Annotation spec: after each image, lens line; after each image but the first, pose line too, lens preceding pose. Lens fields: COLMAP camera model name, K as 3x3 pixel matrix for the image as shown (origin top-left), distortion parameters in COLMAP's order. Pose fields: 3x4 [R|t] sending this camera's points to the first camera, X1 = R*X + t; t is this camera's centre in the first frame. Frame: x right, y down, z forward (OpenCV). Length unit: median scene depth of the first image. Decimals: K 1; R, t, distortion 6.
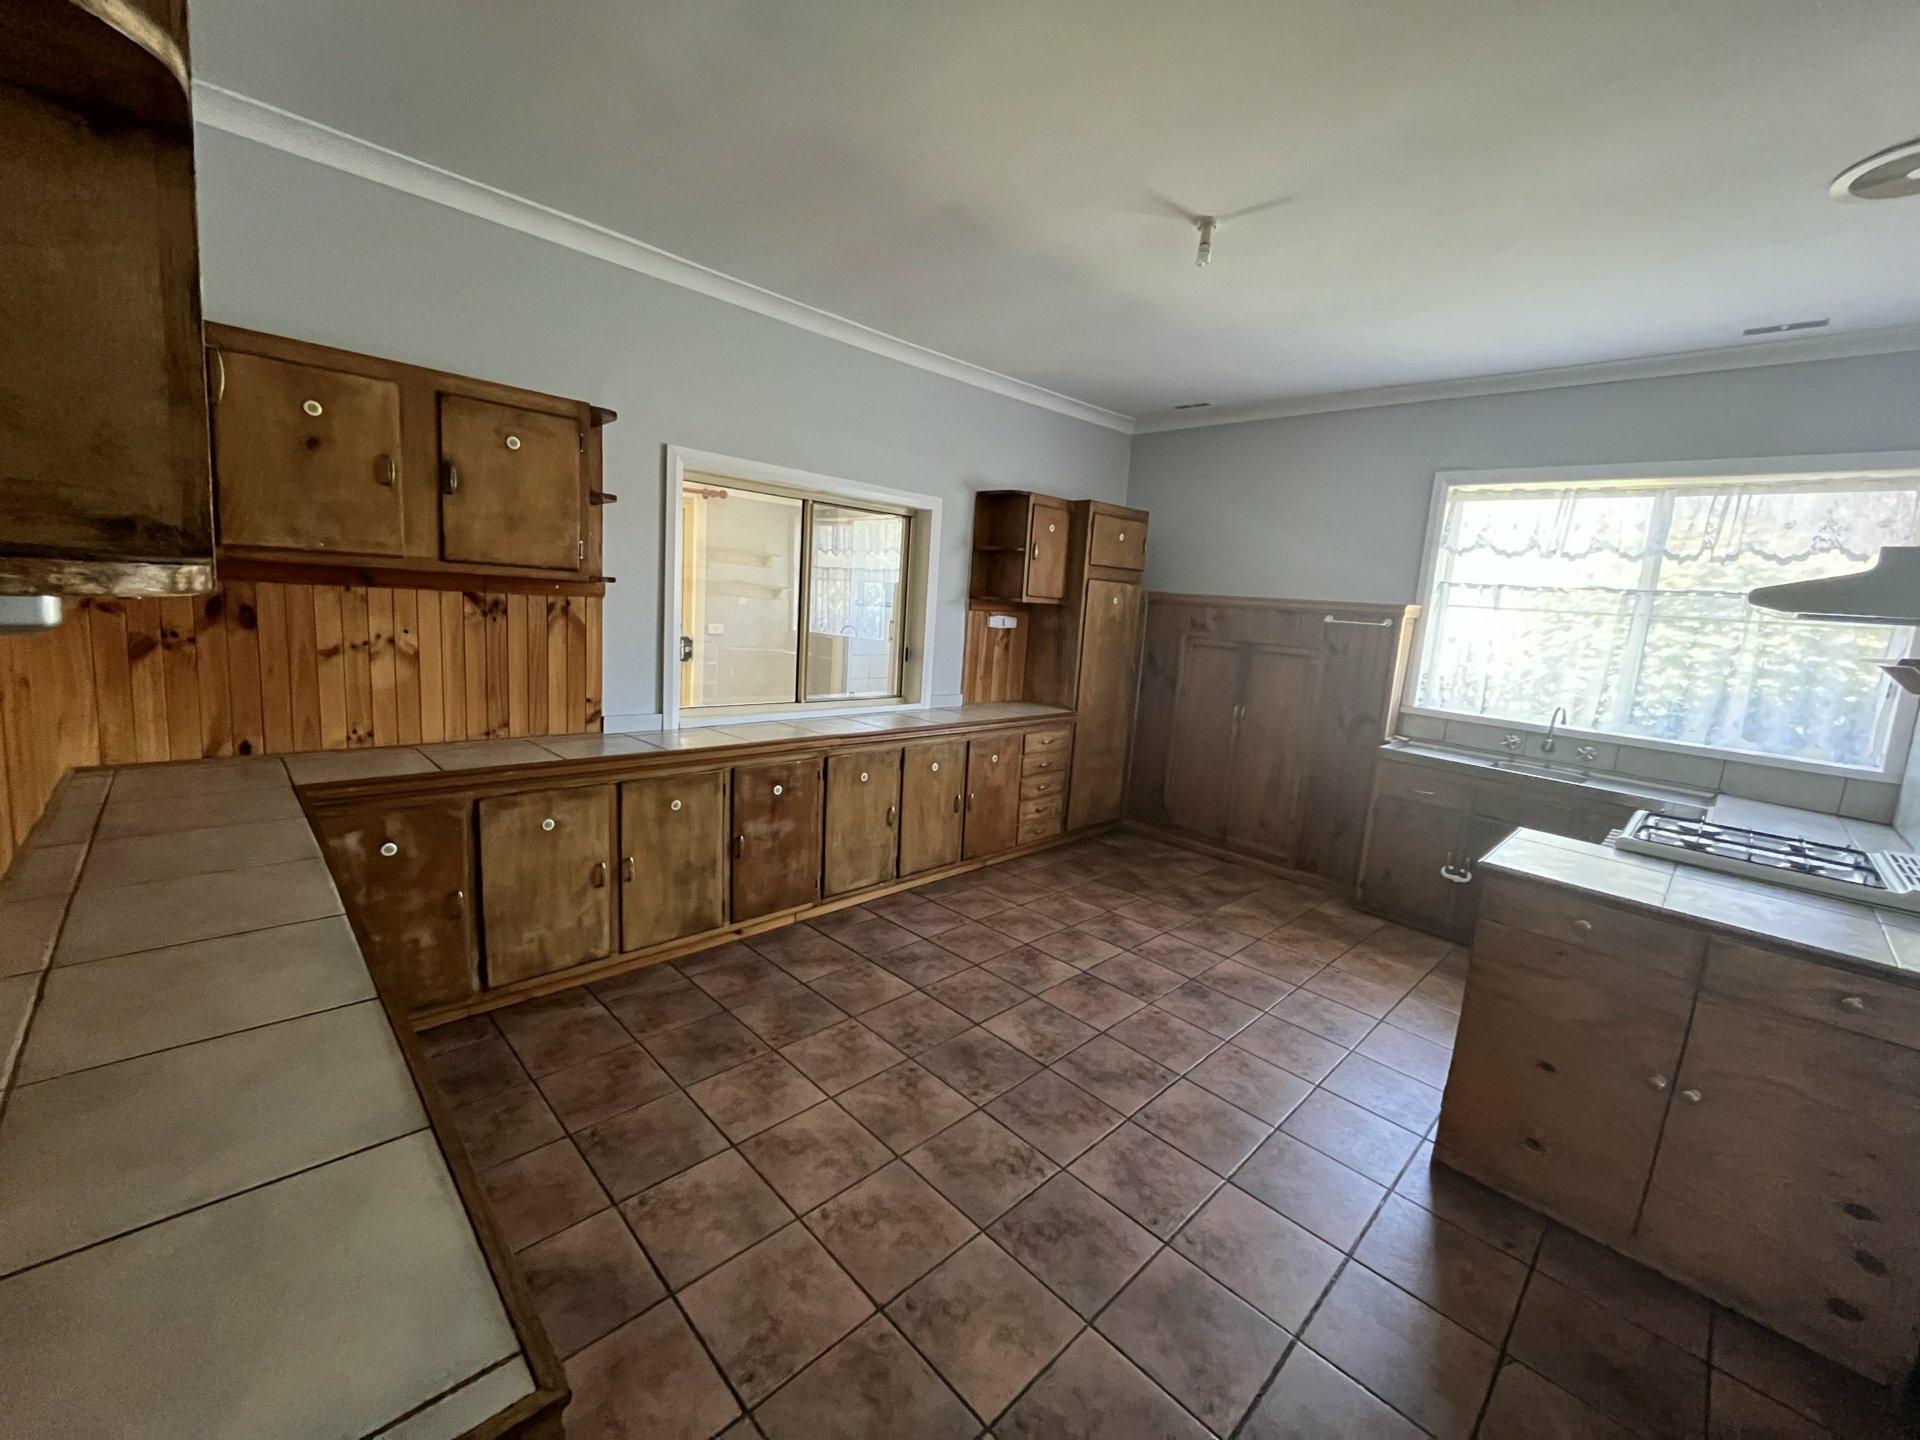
lens RADIAL K [[777.0, 0, 956.6], [0, 777.0, 709.5], [0, 0, 1]] dist [-0.000126, -0.000771]
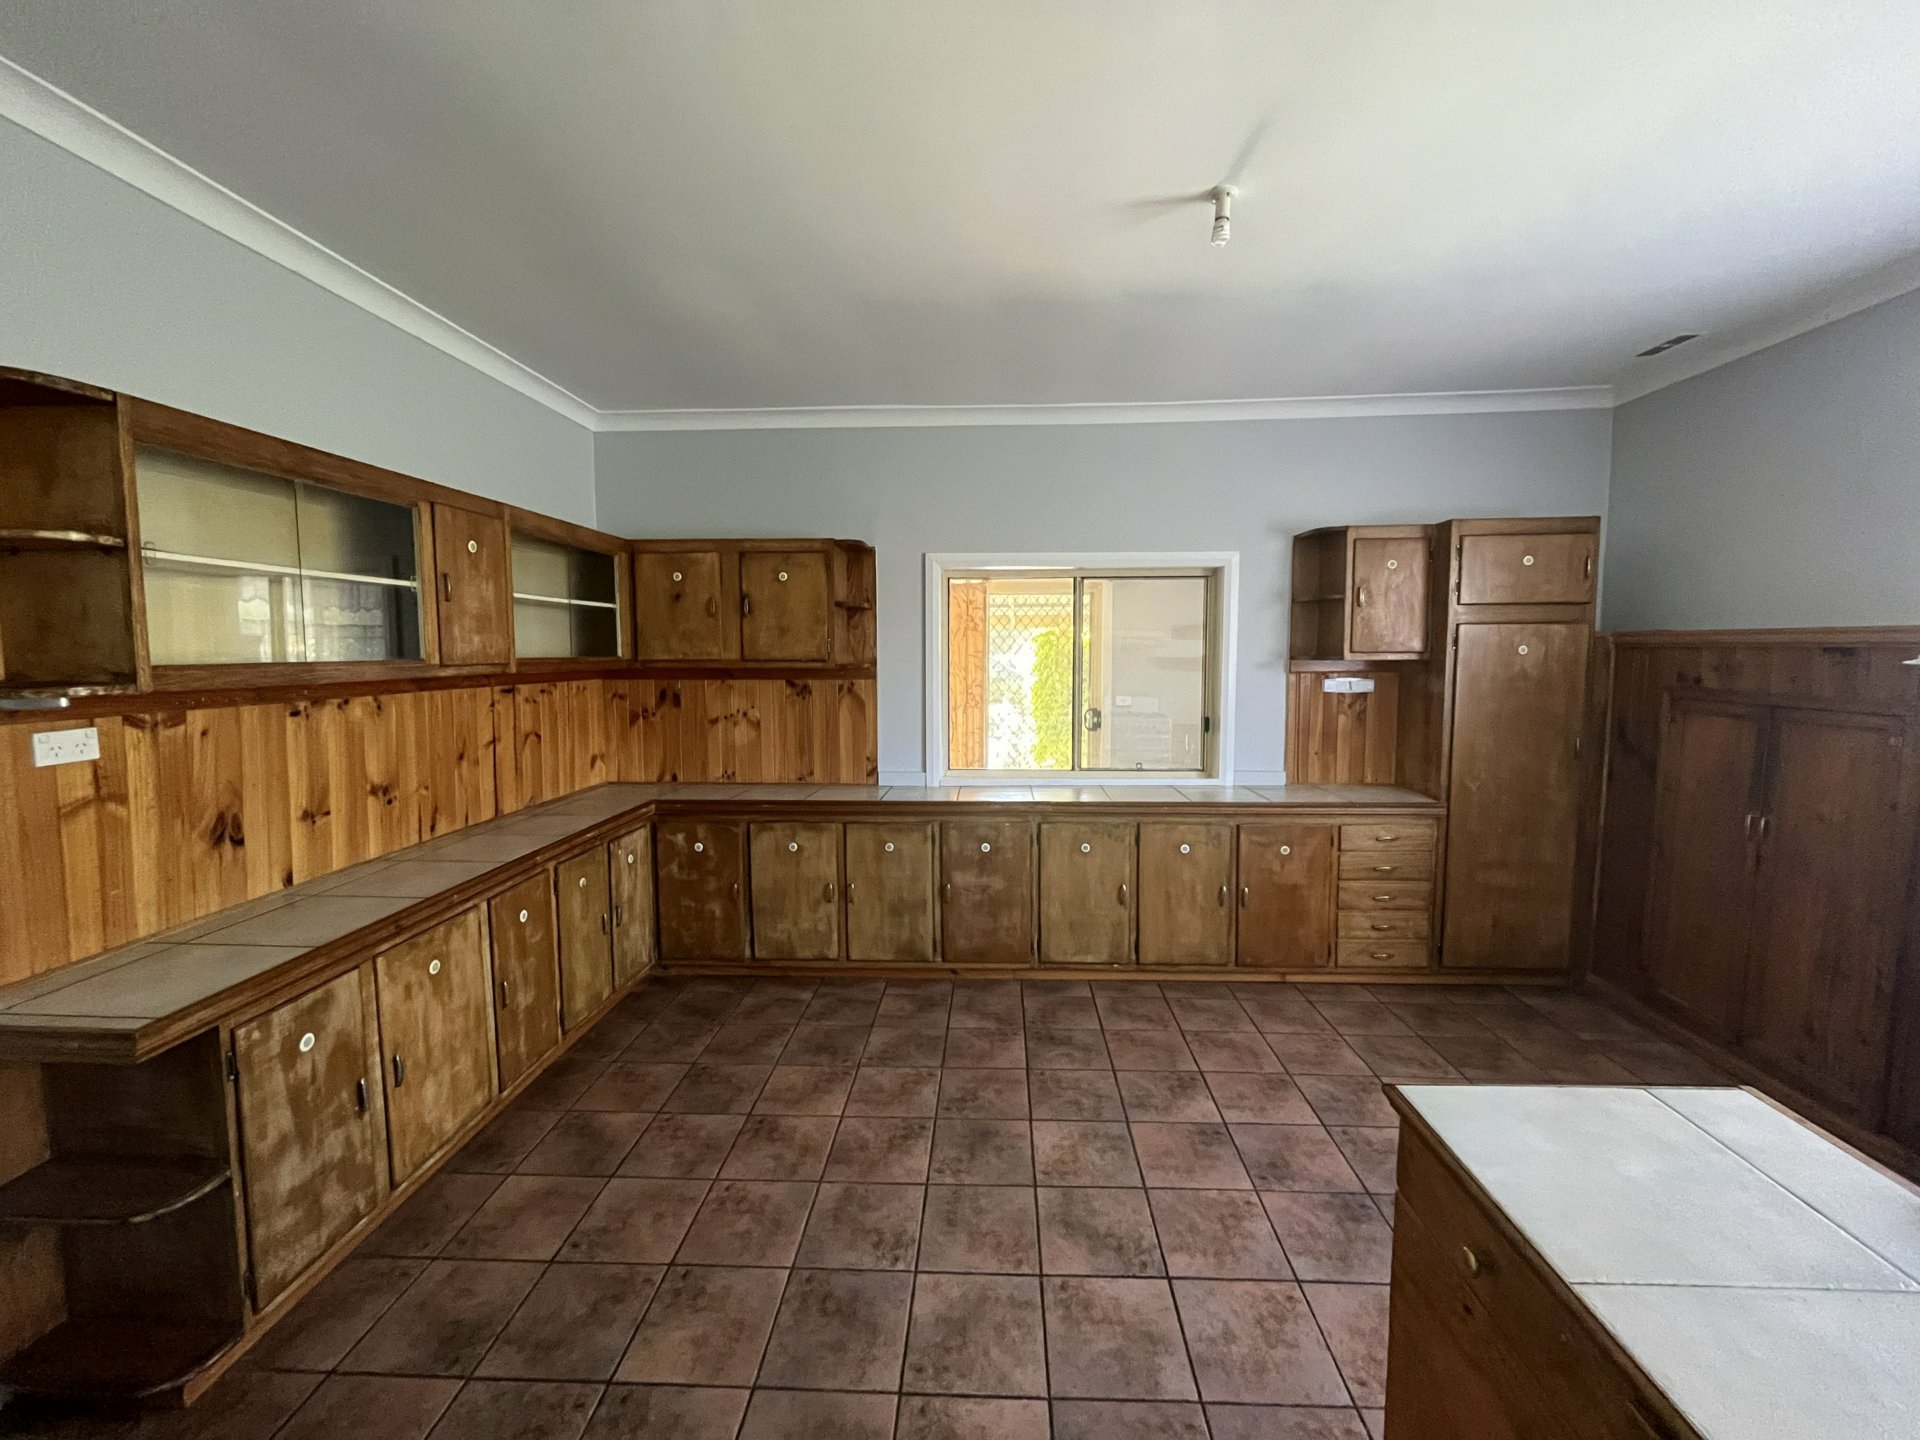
lens RADIAL K [[777.0, 0, 960.0], [0, 777.0, 710.4], [0, 0, 1]] dist [-0.000126, -0.000771]
pose [[0.676221, -0.011275, -0.736613, 0.587058], [-0.056919, 0.996094, -0.067499, -0.013117], [0.734497, 0.087572, 0.672938, 0.239011]]
